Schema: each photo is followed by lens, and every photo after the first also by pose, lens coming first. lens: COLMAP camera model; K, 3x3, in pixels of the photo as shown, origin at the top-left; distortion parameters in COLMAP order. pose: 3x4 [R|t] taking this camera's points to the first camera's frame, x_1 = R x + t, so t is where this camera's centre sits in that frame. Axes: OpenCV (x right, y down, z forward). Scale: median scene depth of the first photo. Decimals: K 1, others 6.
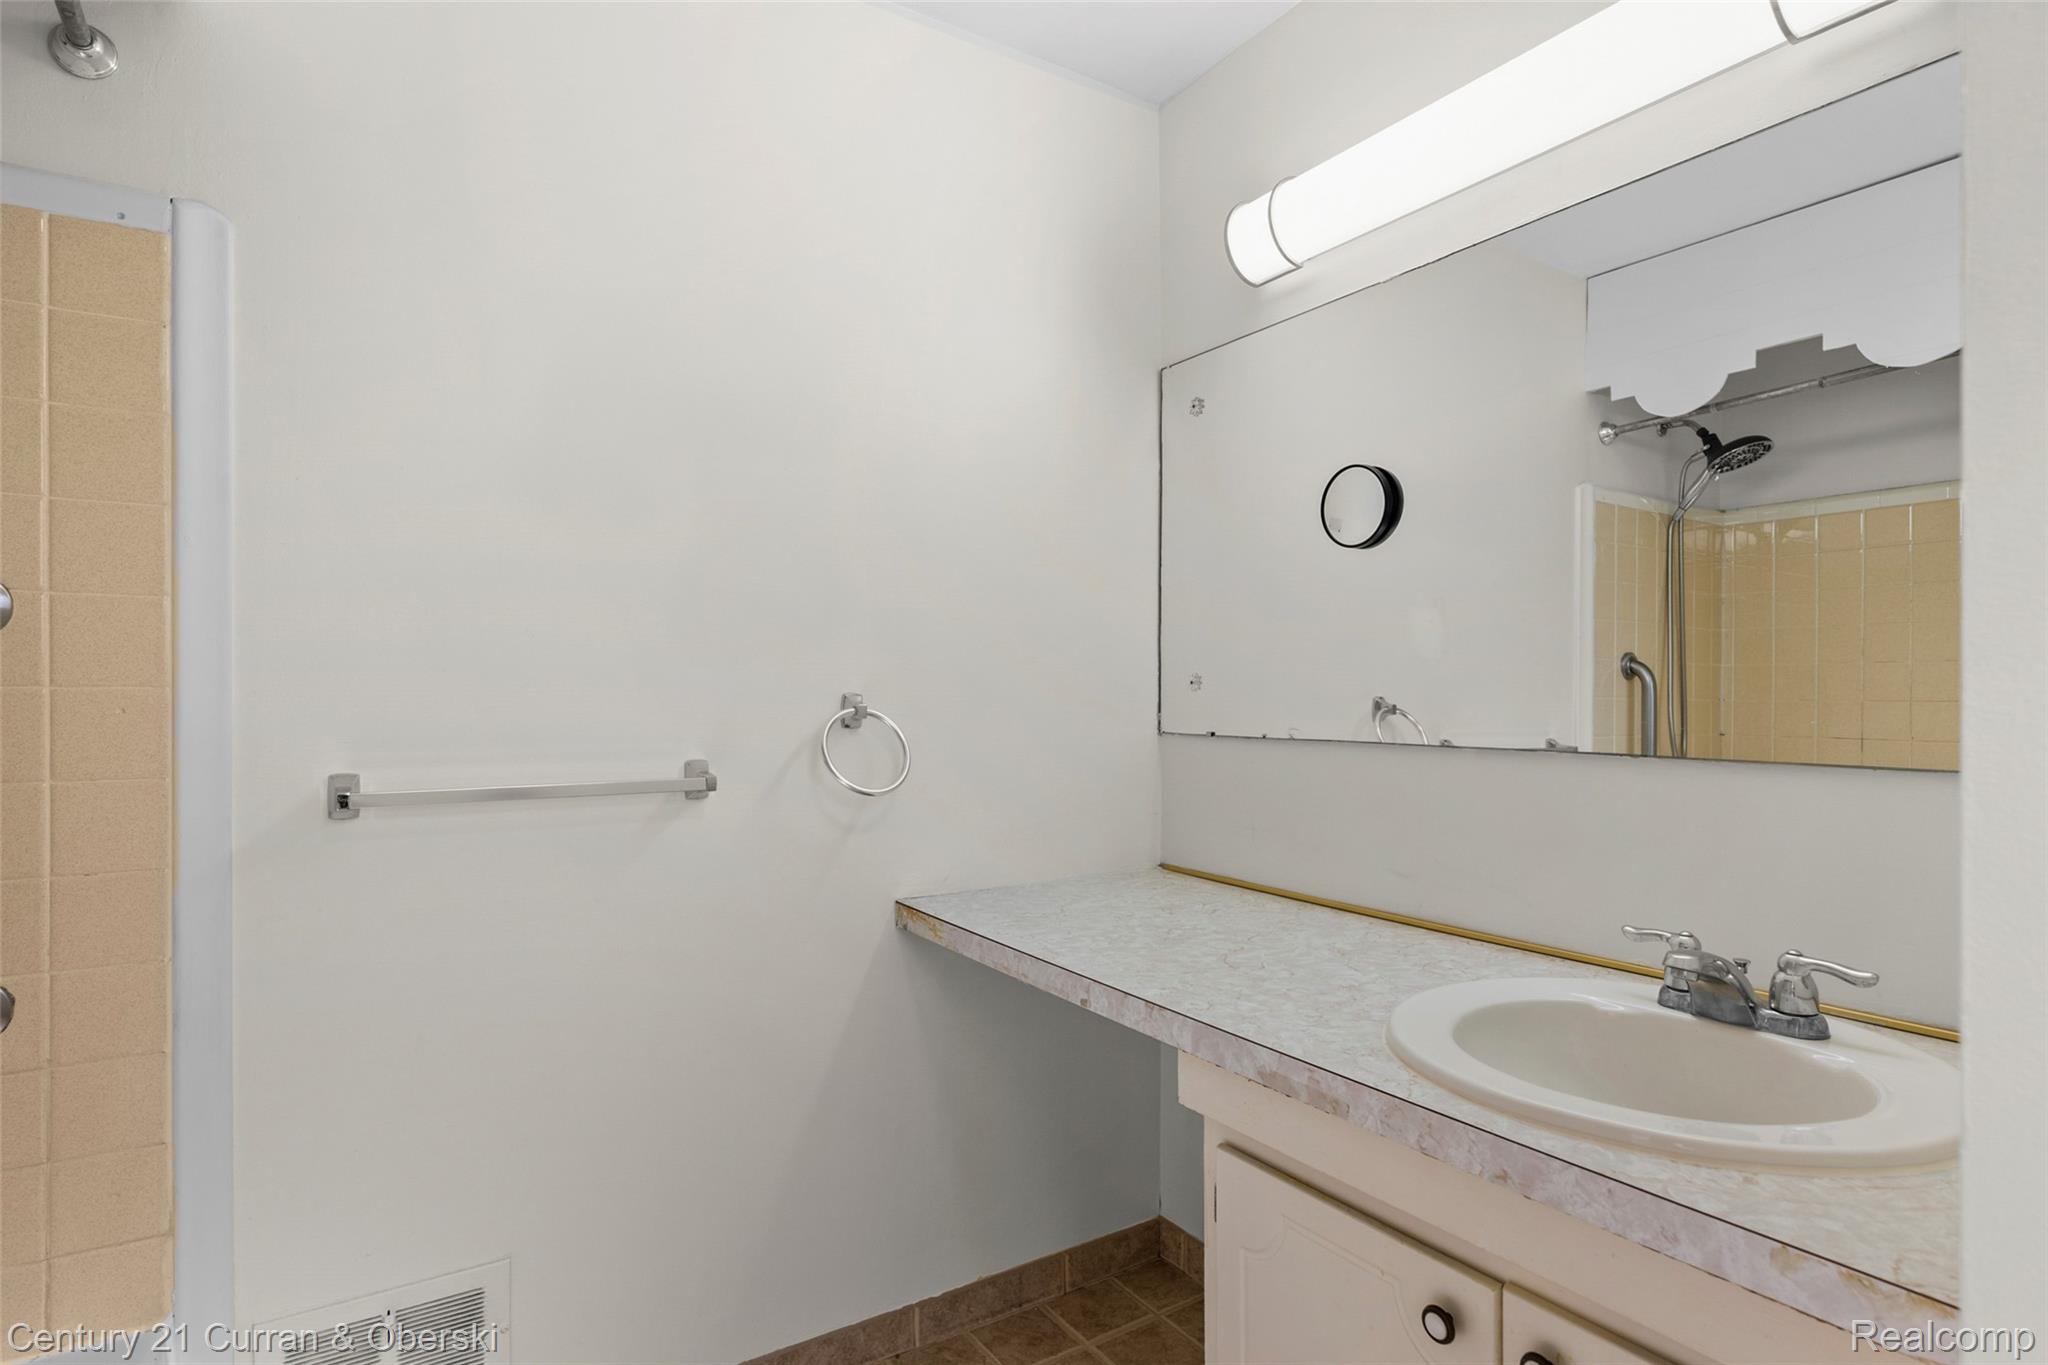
lens RADIAL K [[1067.9, 0, 1017.3], [0, 1067.9, 692.4], [0, 0, 1]] dist [-0.006413, -0.000633]
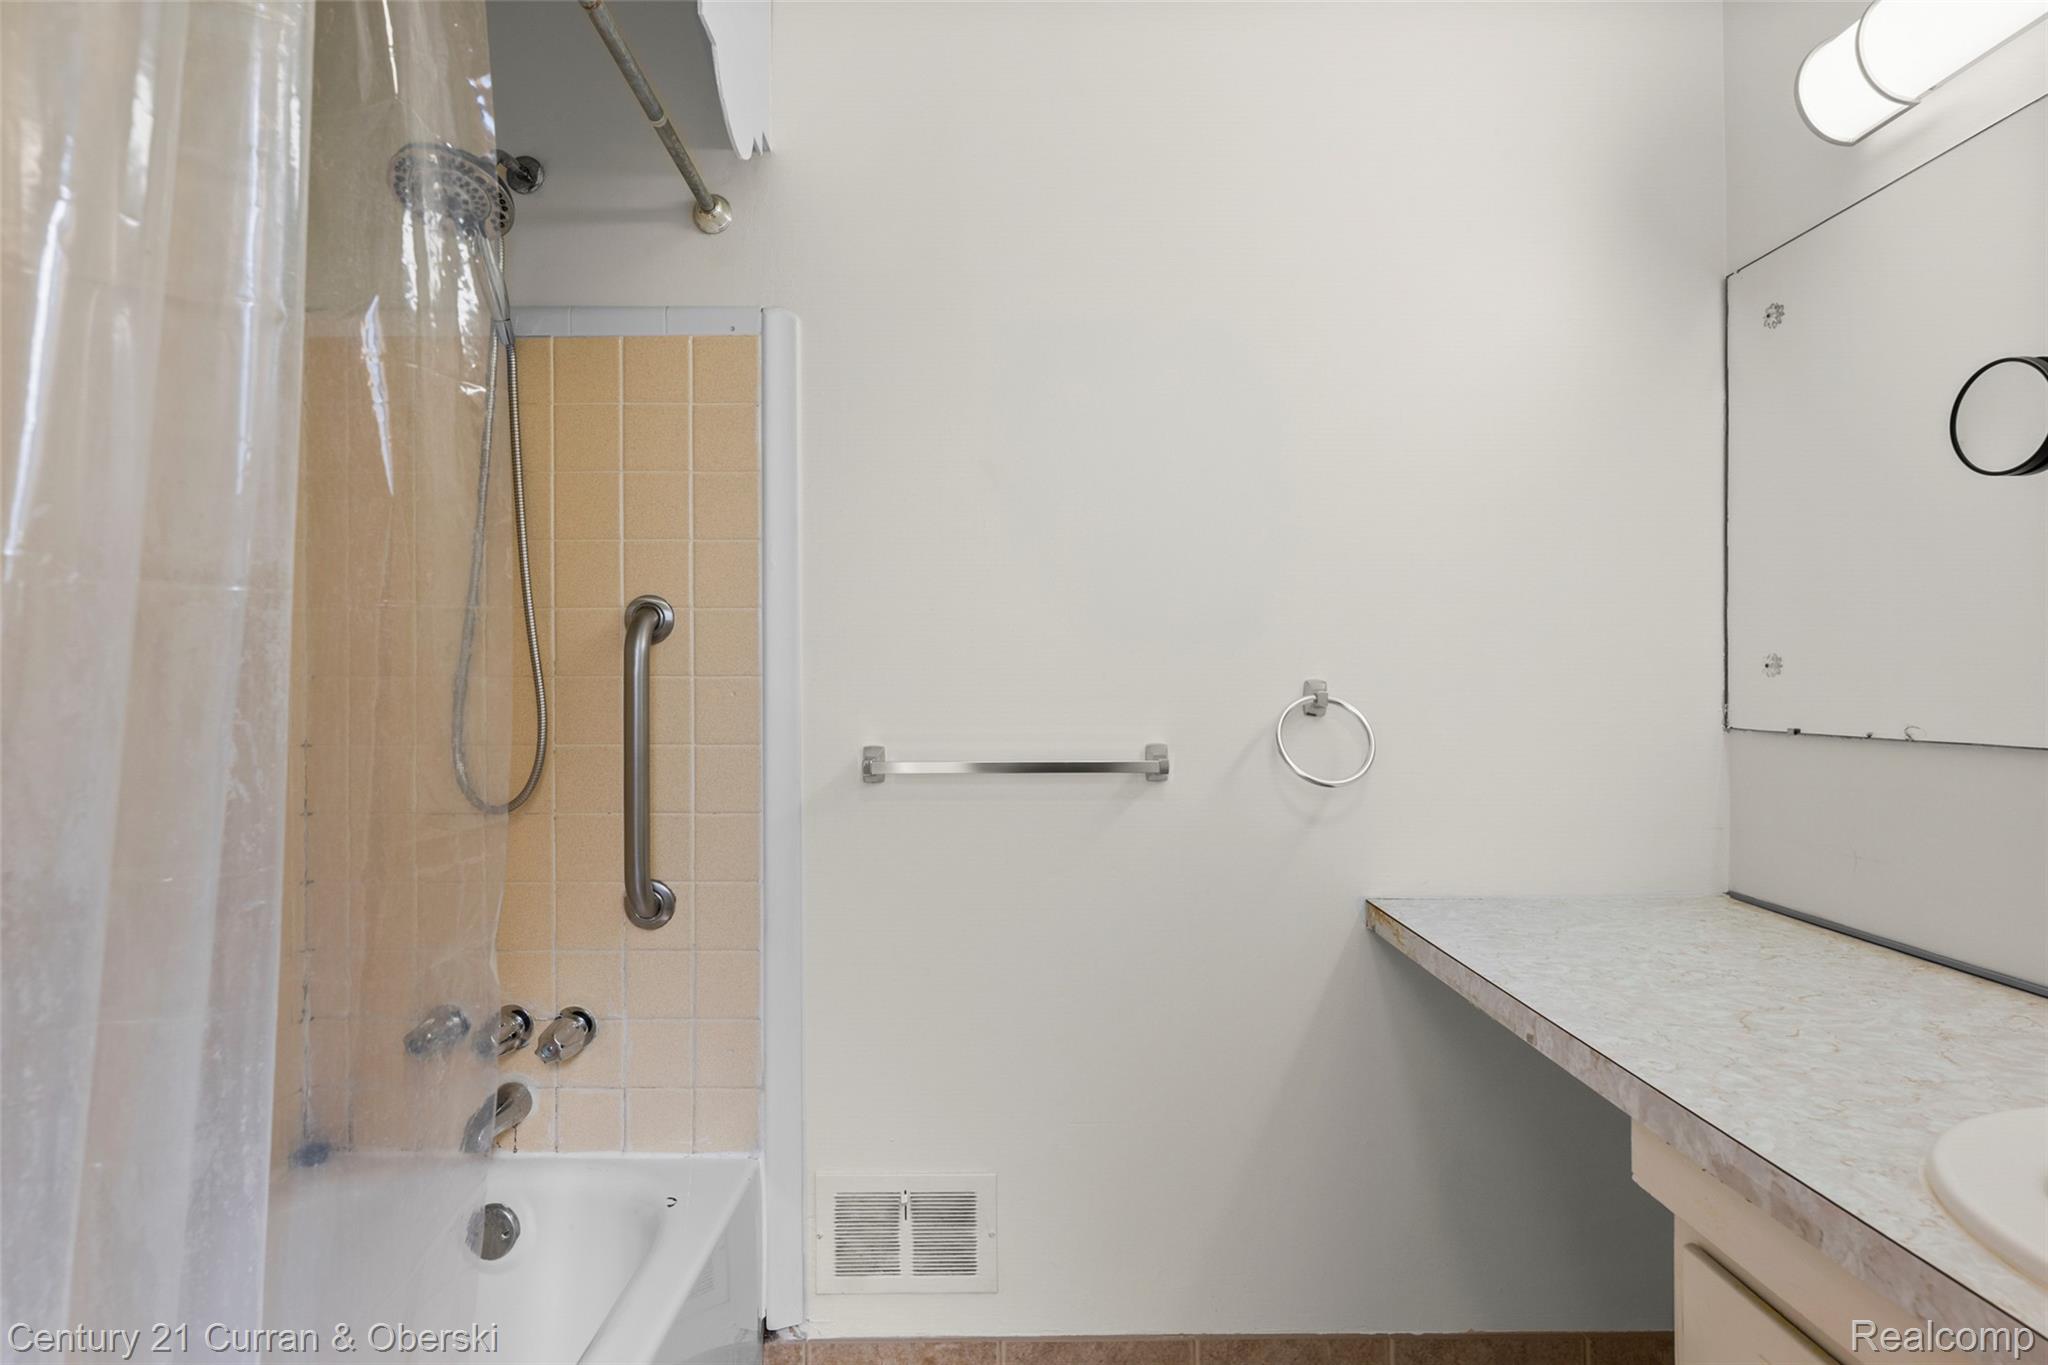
lens RADIAL K [[1067.9, 0, 1015.3], [0, 1067.9, 677.0], [0, 0, 1]] dist [-0.006413, -0.000633]
pose [[0.837068, -0.003278, -0.547089, 0.184077], [0.001900, 0.999993, -0.003084, 0.000705], [0.547096, 0.001542, 0.837069, 0.052408]]
